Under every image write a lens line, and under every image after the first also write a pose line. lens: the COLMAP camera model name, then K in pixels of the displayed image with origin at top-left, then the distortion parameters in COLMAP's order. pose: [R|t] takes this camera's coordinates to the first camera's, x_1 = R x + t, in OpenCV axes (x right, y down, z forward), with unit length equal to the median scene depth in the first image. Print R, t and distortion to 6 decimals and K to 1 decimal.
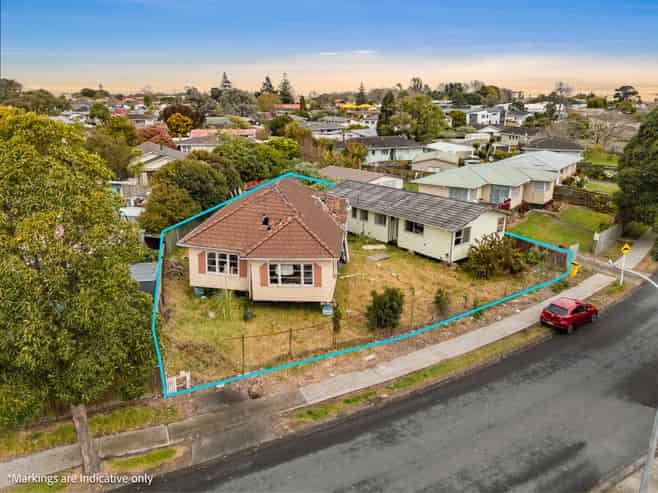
lens RADIAL K [[478.4, 0, 329.0], [0, 478.4, 246.5], [0, 0, 1]] dist [0.038843, -0.003235]
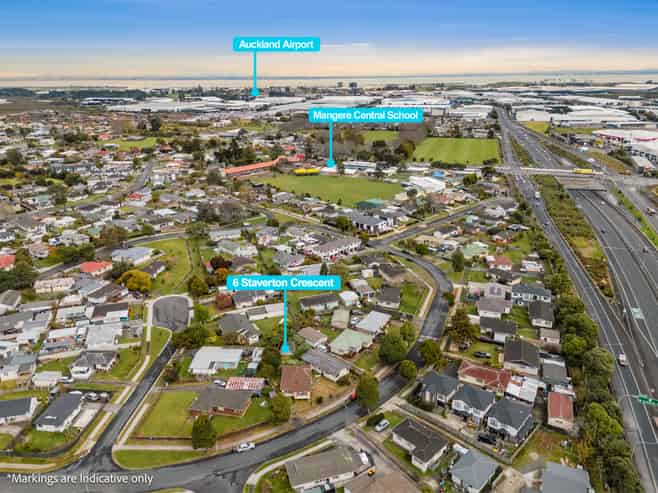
lens RADIAL K [[478.4, 0, 329.0], [0, 478.4, 246.5], [0, 0, 1]] dist [0.038843, -0.003235]
pose [[0.994064, -0.038989, 0.101572, -0.257215], [0.034280, 0.998273, 0.047704, -1.812142], [-0.103257, -0.043939, 0.993684, -4.244736]]
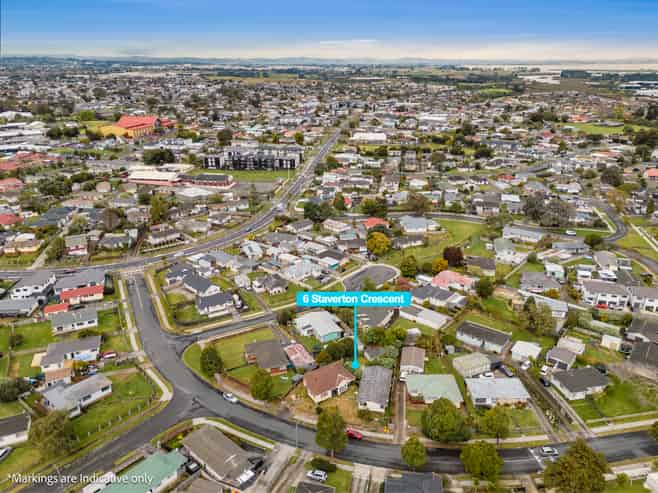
lens RADIAL K [[478.4, 0, 329.0], [0, 478.4, 246.5], [0, 0, 1]] dist [0.038843, -0.003235]
pose [[0.622831, 0.285768, -0.728298, 3.127147], [-0.229779, 0.956665, 0.178870, -2.243139], [0.747852, 0.055942, 0.661504, -2.117329]]
